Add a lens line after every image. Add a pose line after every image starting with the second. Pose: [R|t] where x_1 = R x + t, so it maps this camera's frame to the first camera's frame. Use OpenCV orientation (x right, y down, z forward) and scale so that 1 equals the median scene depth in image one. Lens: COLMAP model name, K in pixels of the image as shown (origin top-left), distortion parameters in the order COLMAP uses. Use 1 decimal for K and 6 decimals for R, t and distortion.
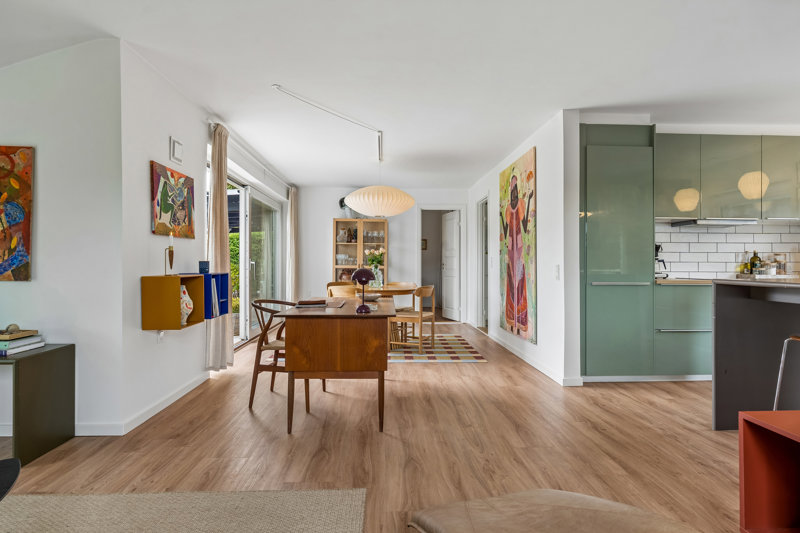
lens RADIAL K [[406.8, 0, 403.3], [0, 406.8, 267.4], [0, 0, 1]] dist [-0.007424, 0.000998]
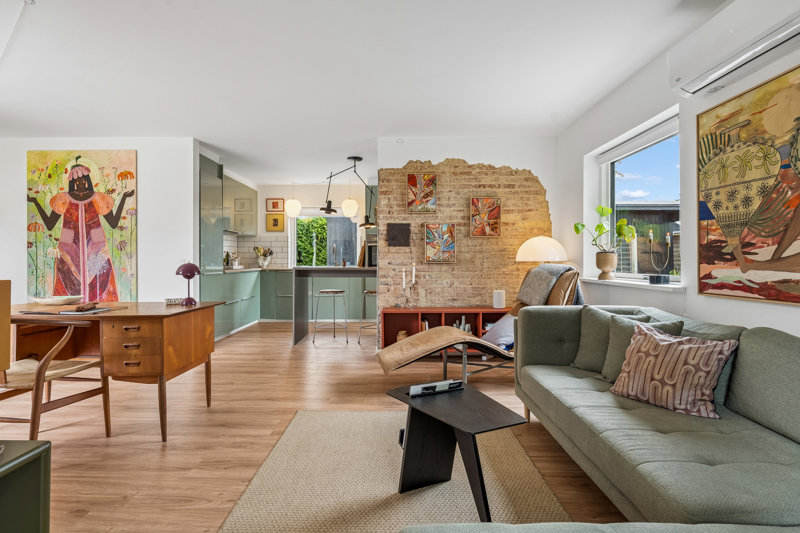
lens RADIAL K [[406.8, 0, 392.0], [0, 406.8, 259.0], [0, 0, 1]] dist [-0.007424, 0.000998]
pose [[0.065380, 0.002495, 0.997857, -0.824253], [0.003754, 0.999989, -0.002747, -0.003524], [-0.997853, 0.003925, 0.065369, 0.293898]]
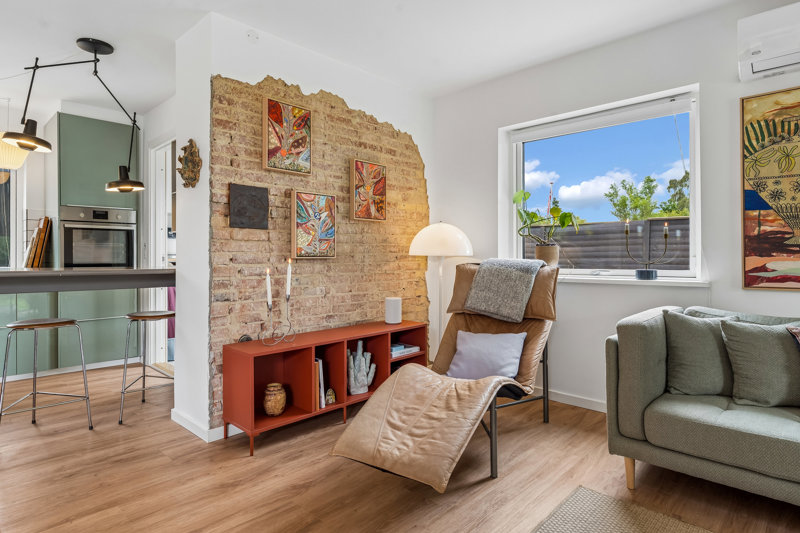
lens RADIAL K [[448.3, 0, 389.8], [0, 448.3, 257.0], [0, 0, 1]] dist [-0.003029, -0.000643]
pose [[-0.682962, 0.002426, 0.730450, -0.279755], [0.004143, 0.999991, 0.000553, 0.002758], [-0.730443, 0.003405, -0.682966, 0.694139]]
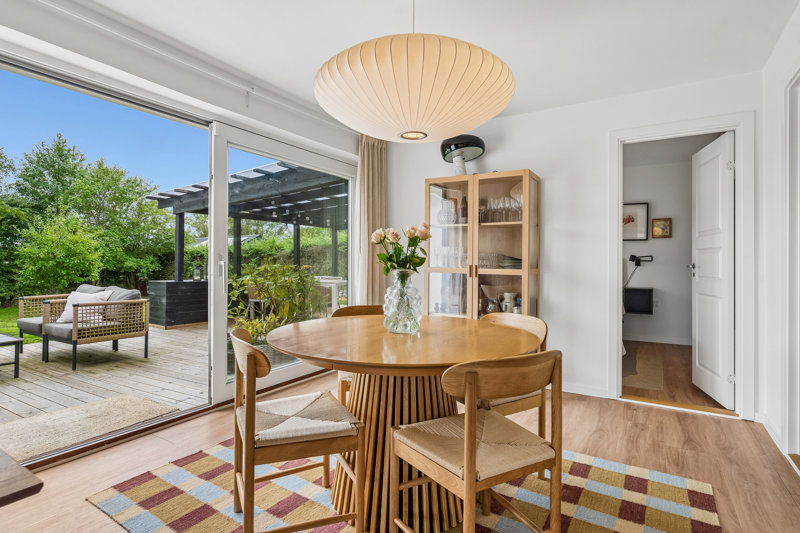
lens RADIAL K [[427.7, 0, 399.4], [0, 427.7, 261.5], [0, 0, 1]] dist [0.004746, -0.003128]
pose [[0.828689, 0.002496, -0.559703, 0.213304], [-0.007297, 0.999953, -0.006344, -0.016165], [0.559661, 0.009341, 0.828669, 0.981061]]
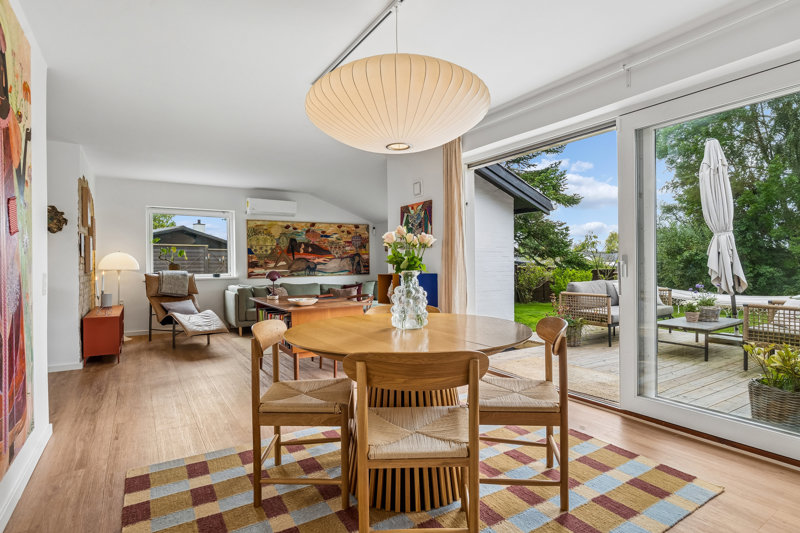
lens RADIAL K [[406.8, 0, 393.4], [0, 406.8, 269.2], [0, 0, 1]] dist [-0.007424, 0.000998]
pose [[-0.872045, 0.016124, -0.489160, 0.196236], [0.007808, 0.999788, 0.019037, -0.024016], [0.489364, 0.012782, -0.871986, 1.917111]]
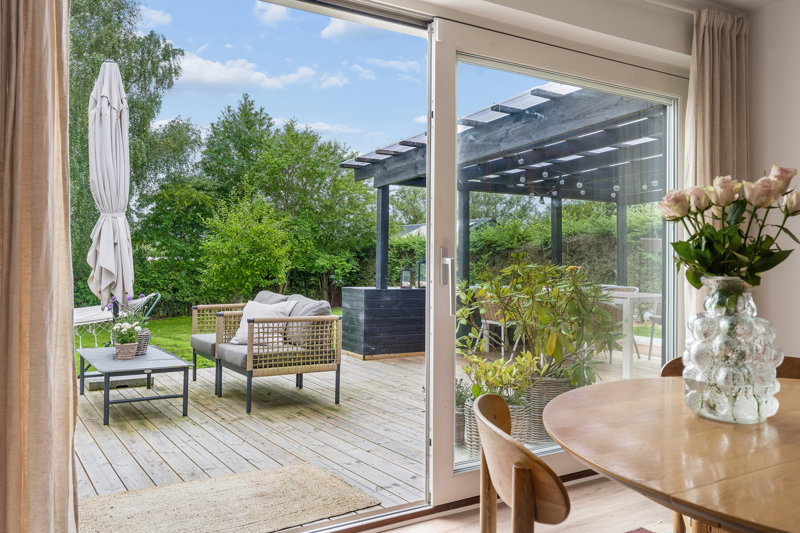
lens RADIAL K [[683.2, 0, 399.9], [0, 683.2, 264.0], [0, 0, 1]] dist [-0.008508, -0.002089]
pose [[0.503597, 0.010277, -0.863878, 0.099935], [-0.012208, 0.999914, 0.004779, -0.016431], [0.863853, 0.008140, 0.503679, 1.044159]]
